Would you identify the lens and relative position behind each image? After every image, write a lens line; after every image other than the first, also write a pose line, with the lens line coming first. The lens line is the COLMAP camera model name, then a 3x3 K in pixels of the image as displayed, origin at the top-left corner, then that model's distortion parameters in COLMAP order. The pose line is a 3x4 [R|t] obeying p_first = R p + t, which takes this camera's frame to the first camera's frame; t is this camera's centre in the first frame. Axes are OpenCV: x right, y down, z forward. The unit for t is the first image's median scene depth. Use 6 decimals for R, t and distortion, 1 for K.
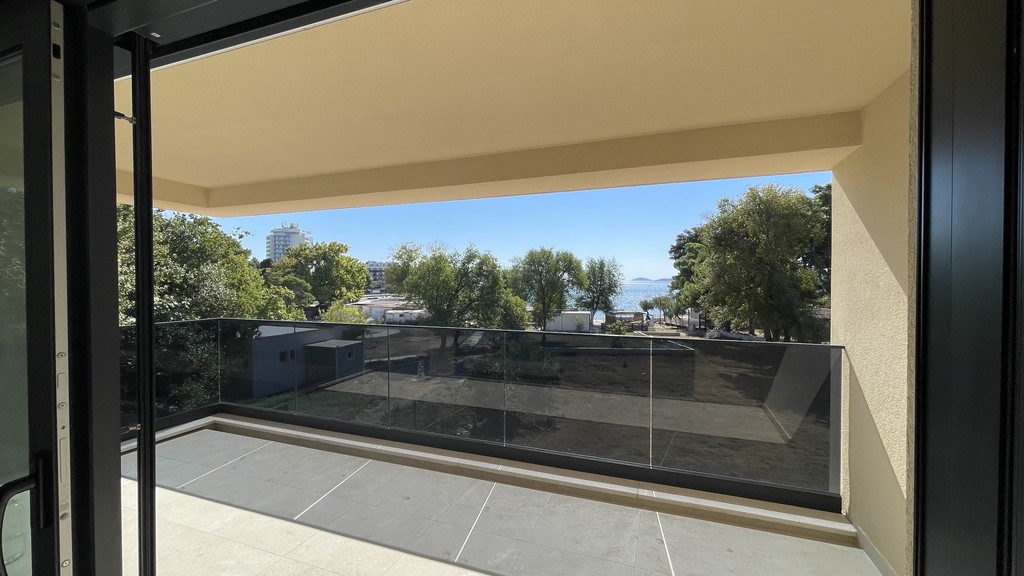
lens RADIAL K [[414.6, 0, 508.8], [0, 414.6, 286.3], [0, 0, 1]] dist [0.000084, 0.000111]
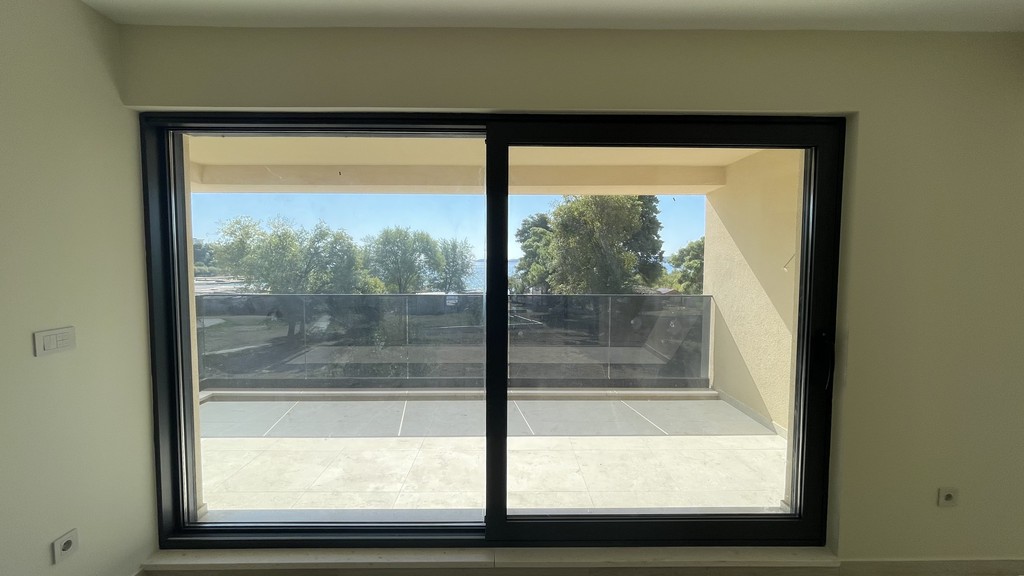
lens RADIAL K [[421.2, 0, 512.0], [0, 421.2, 288.0], [0, 0, 1]] dist [-0.000894, -0.000065]
pose [[0.929705, -0.019475, 0.367790, -0.041708], [0.001740, 0.998822, 0.048492, 0.001466], [-0.368301, -0.044443, 0.928644, -0.023287]]
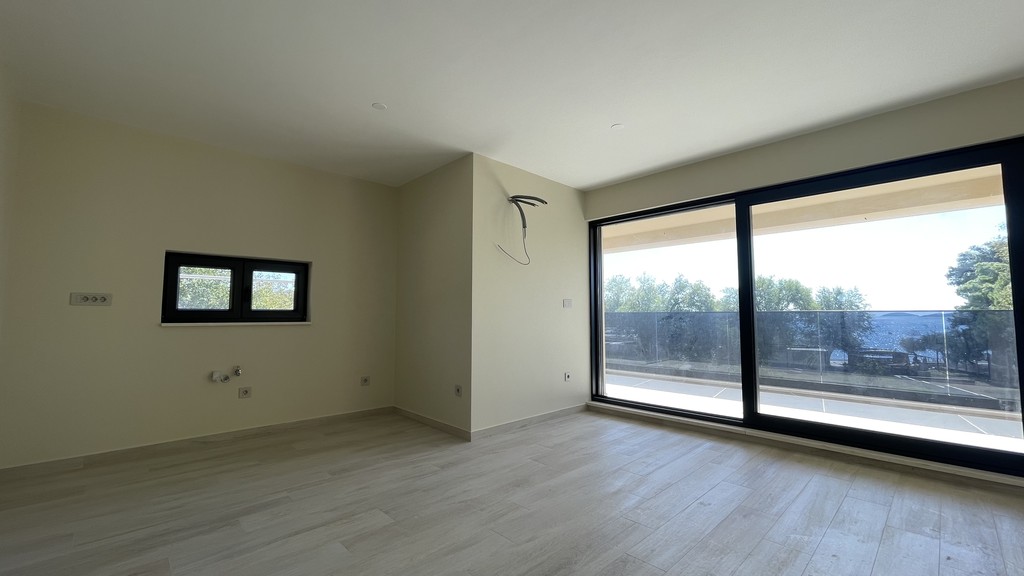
lens RADIAL K [[414.6, 0, 508.8], [0, 414.6, 286.3], [0, 0, 1]] dist [0.000084, 0.000111]
pose [[0.902734, -0.028766, -0.429236, -0.032839], [-0.007790, 0.996505, -0.083164, 0.012705], [0.430128, 0.078419, 0.899355, -0.079542]]
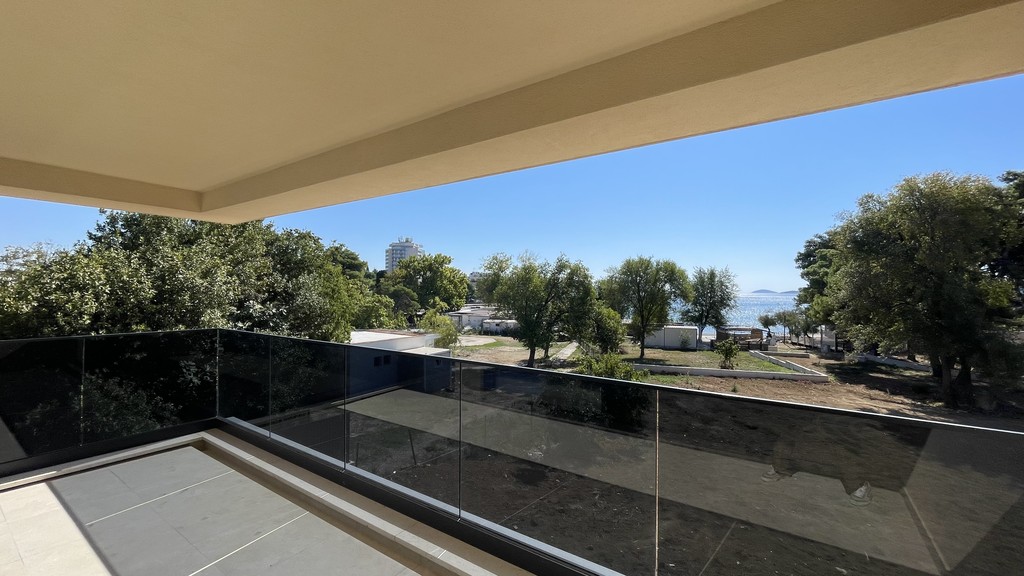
lens RADIAL K [[415.5, 0, 508.3], [0, 415.5, 285.6], [0, 0, 1]] dist [-0.015113, 0.010524]
pose [[0.970310, 0.004375, -0.241824, 0.020913], [-0.010966, 0.999604, -0.025916, -0.000632], [0.241614, 0.027798, 0.969974, 0.026230]]
